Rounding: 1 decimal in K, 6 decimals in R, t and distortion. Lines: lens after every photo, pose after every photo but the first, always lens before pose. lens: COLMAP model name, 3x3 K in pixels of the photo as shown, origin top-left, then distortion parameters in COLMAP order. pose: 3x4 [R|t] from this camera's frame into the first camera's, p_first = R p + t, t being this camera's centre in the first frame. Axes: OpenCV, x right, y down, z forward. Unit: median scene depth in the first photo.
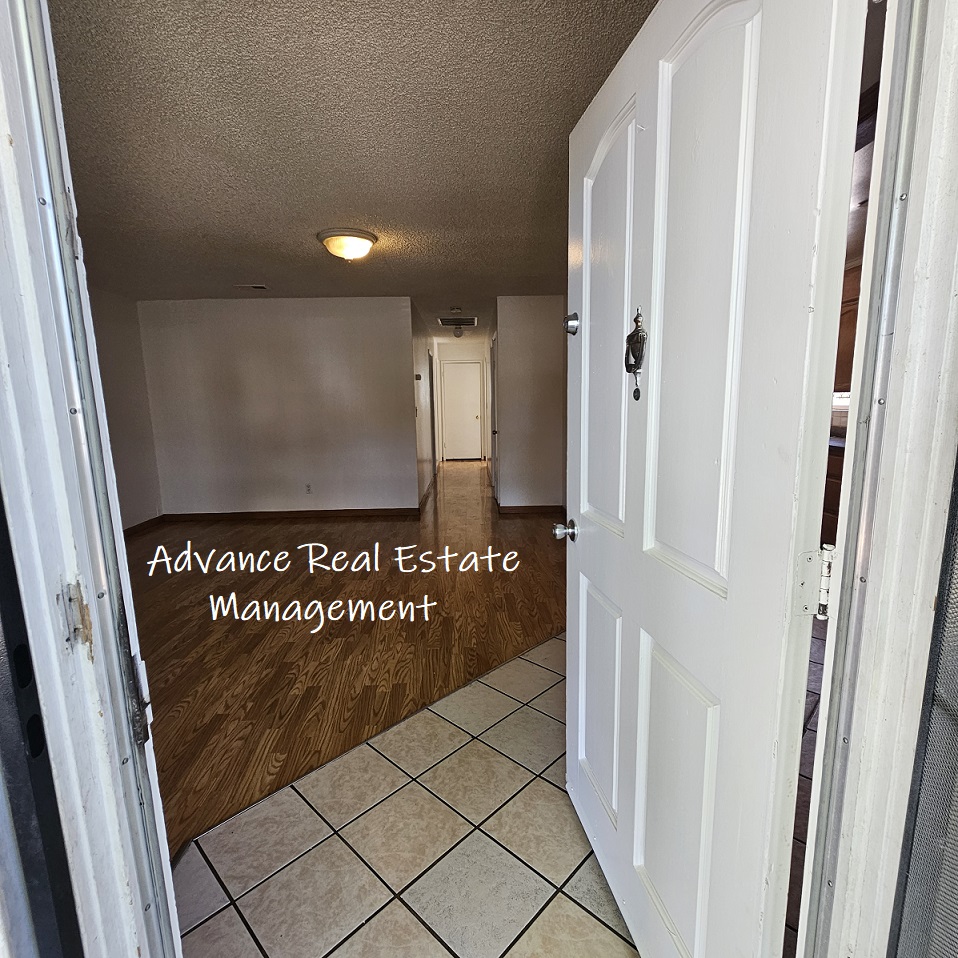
lens RADIAL K [[519.7, 0, 478.0], [0, 519.7, 480.0], [0, 0, 1]] dist [-0.001280, 0.000260]
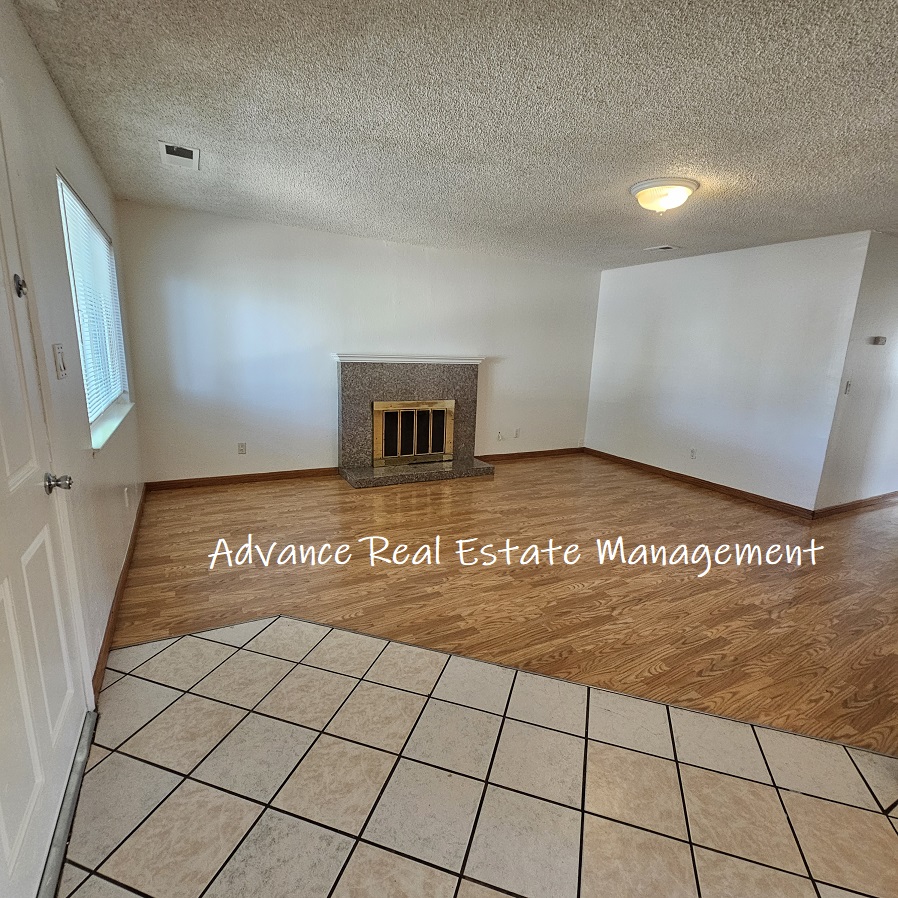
lens RADIAL K [[487.2, 0, 448.3], [0, 487.2, 449.4], [0, 0, 1]] dist [-0.001280, 0.000260]
pose [[0.457986, 0.223798, -0.860327, 0.543998], [-0.185042, 0.970593, 0.153977, -0.104174], [0.869488, 0.088677, 0.485930, 0.379583]]
